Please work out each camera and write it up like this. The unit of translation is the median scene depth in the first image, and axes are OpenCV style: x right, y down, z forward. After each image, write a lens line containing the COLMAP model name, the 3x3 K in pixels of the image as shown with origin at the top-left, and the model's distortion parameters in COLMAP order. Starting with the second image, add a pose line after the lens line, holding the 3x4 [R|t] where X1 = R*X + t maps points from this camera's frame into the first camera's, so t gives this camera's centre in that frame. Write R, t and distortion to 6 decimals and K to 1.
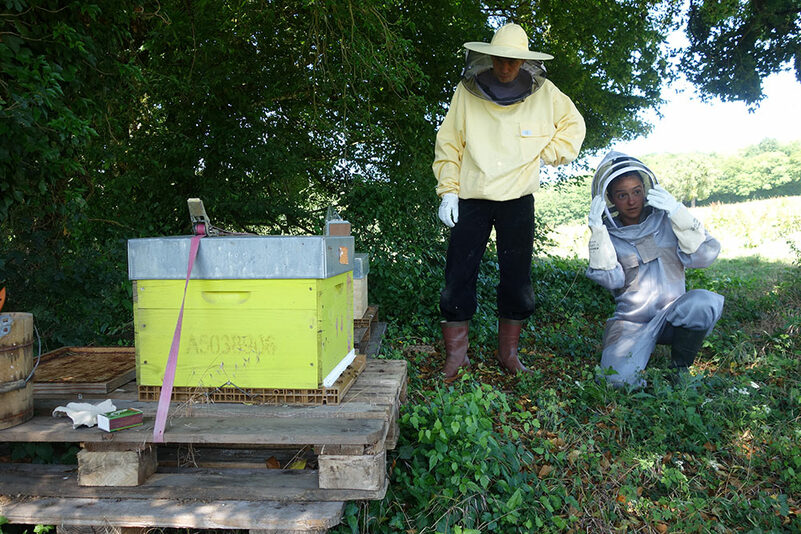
lens RADIAL K [[636.1, 0, 400.5], [0, 636.1, 267.0], [0, 0, 1]] dist [0.005455, 0.002373]
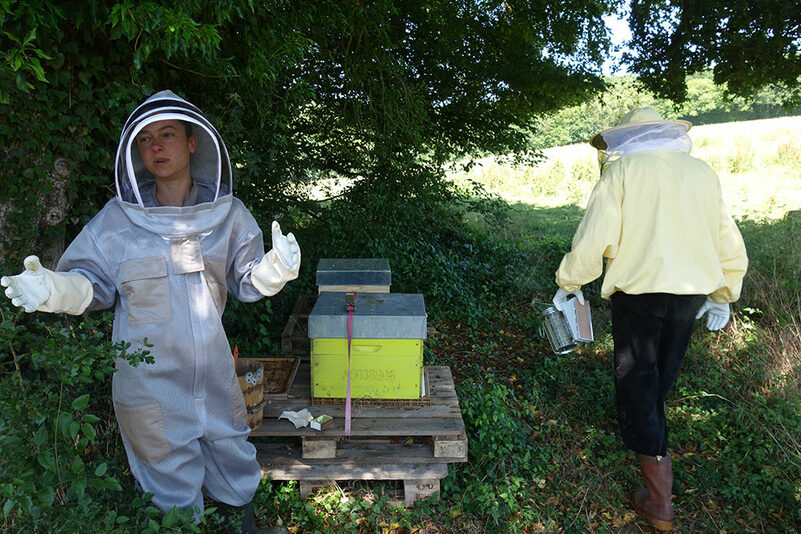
lens RADIAL K [[636.1, 0, 400.5], [0, 636.1, 267.0], [0, 0, 1]] dist [0.005455, 0.002373]
pose [[0.994868, 0.001509, 0.101166, -0.360877], [-0.014279, 0.991975, 0.125626, -0.392980], [-0.100165, -0.126426, 0.986906, -0.690952]]
